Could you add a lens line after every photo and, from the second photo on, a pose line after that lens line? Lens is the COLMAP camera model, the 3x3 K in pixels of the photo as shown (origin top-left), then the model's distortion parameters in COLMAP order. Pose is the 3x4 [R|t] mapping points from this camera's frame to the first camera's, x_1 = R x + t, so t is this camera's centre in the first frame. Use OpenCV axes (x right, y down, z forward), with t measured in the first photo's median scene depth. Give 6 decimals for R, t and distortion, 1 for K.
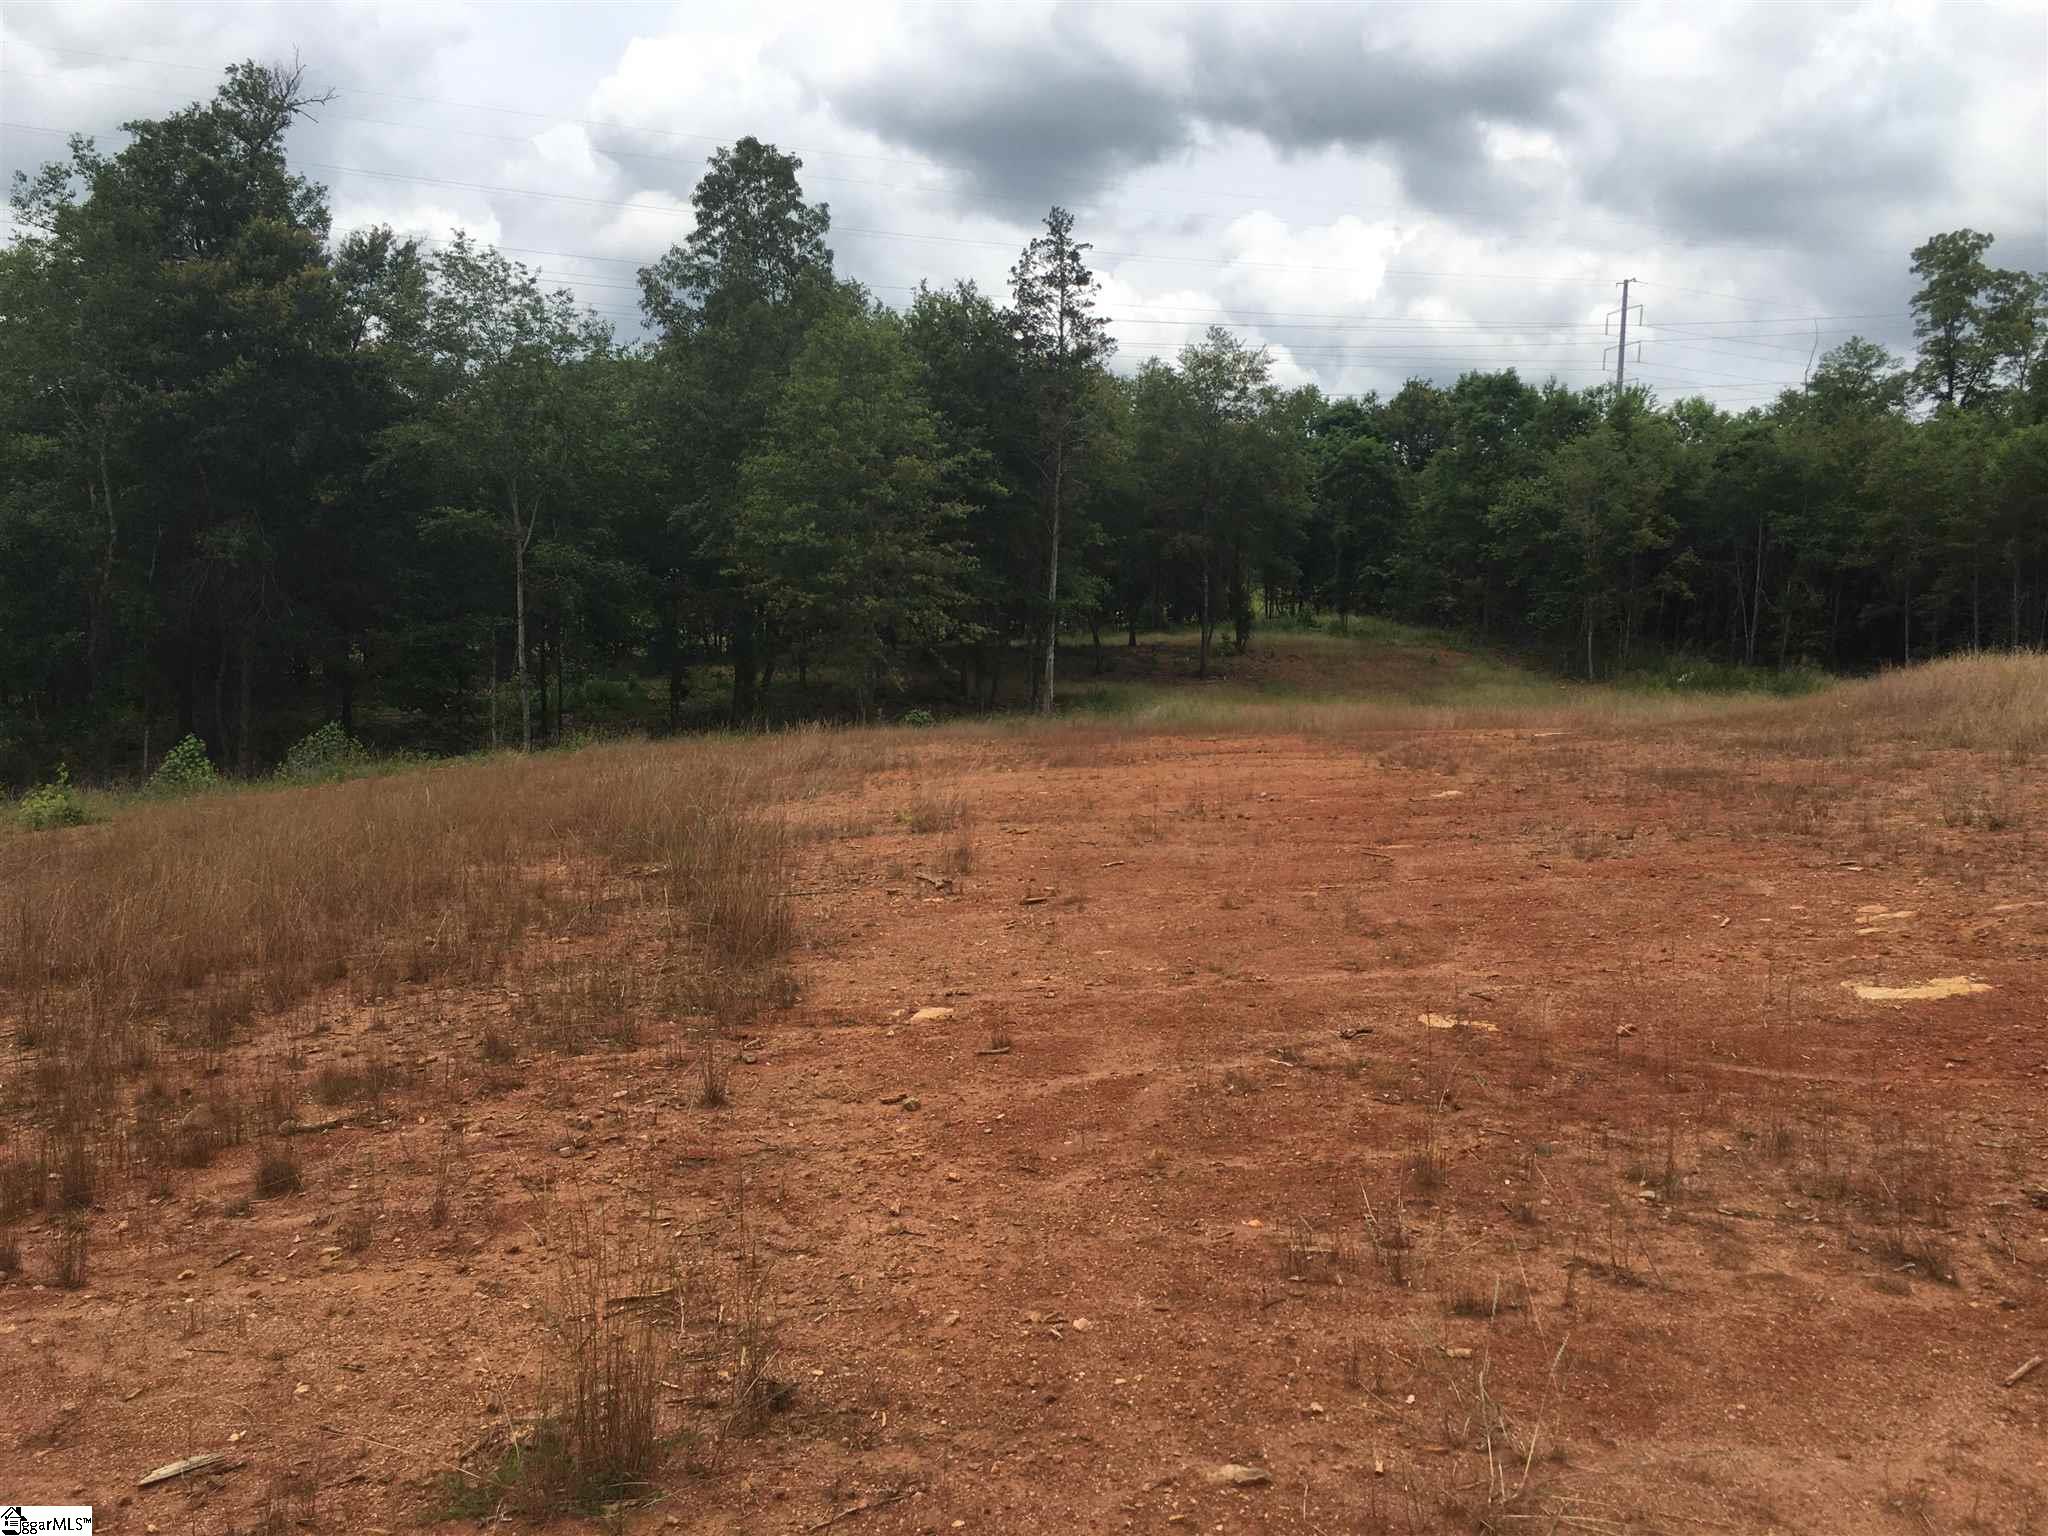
lens RADIAL K [[1738.0, 0, 1023.4], [0, 1738.0, 766.1], [0, 0, 1]] dist [0.021286, 0.001561]
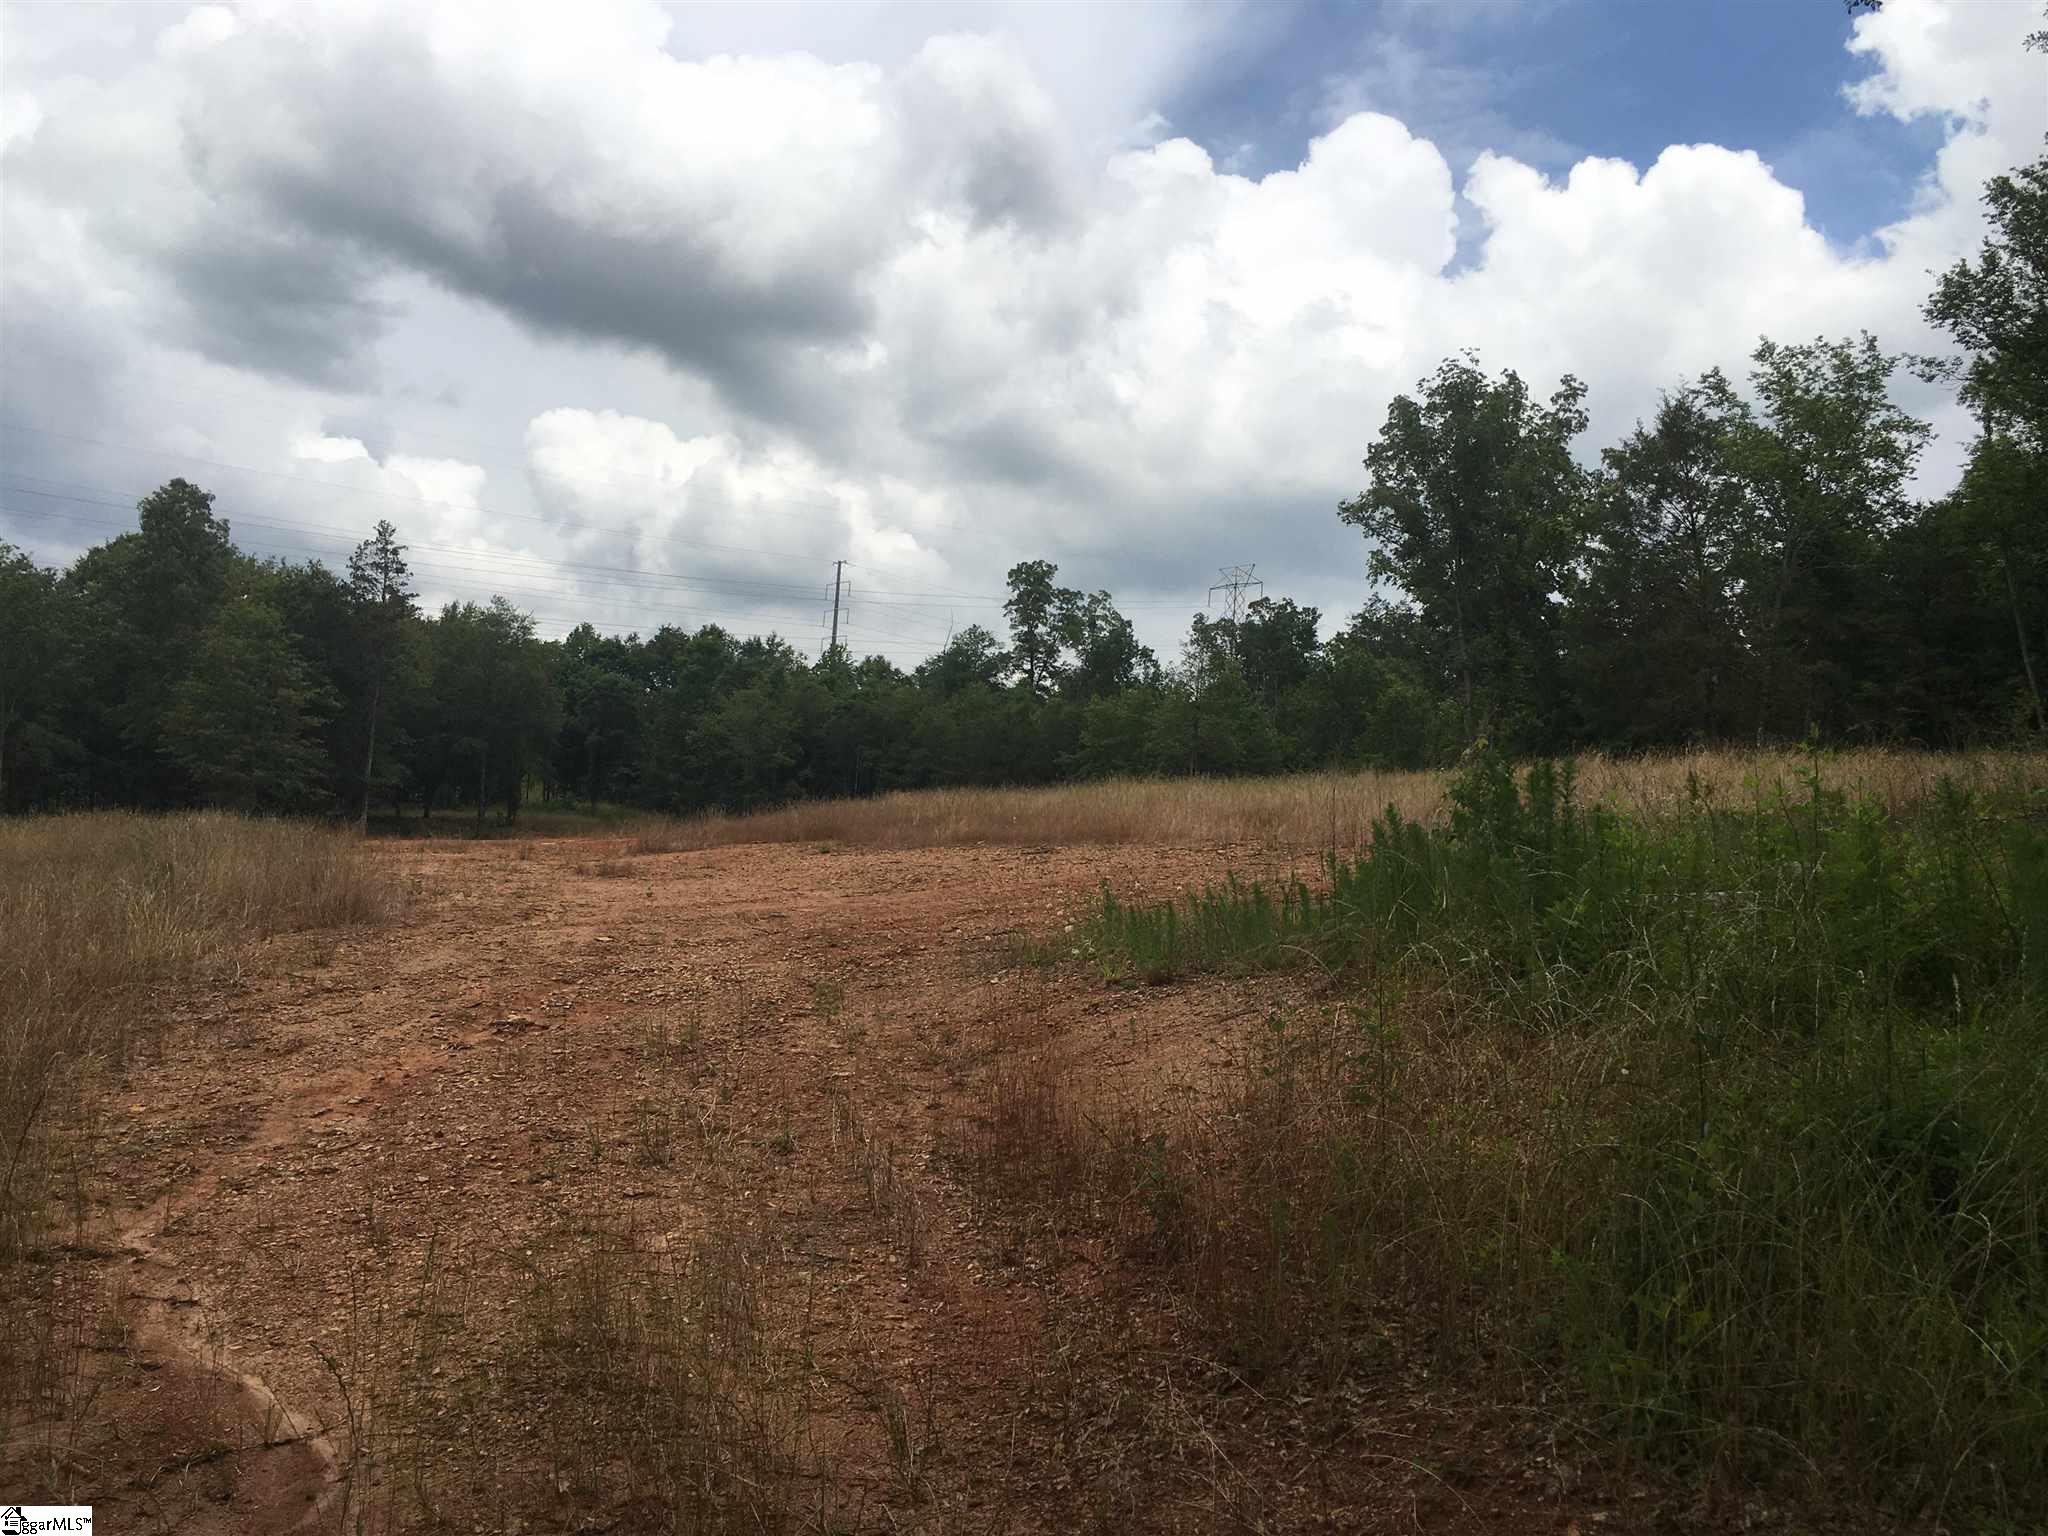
lens RADIAL K [[1738.0, 0, 1022.8], [0, 1738.0, 766.4], [0, 0, 1]] dist [0.021286, 0.001561]
pose [[0.925238, 0.049916, 0.376088, -0.020353], [-0.006274, 0.993185, -0.116383, 0.048855], [-0.379334, 0.105322, 0.919246, -0.446790]]
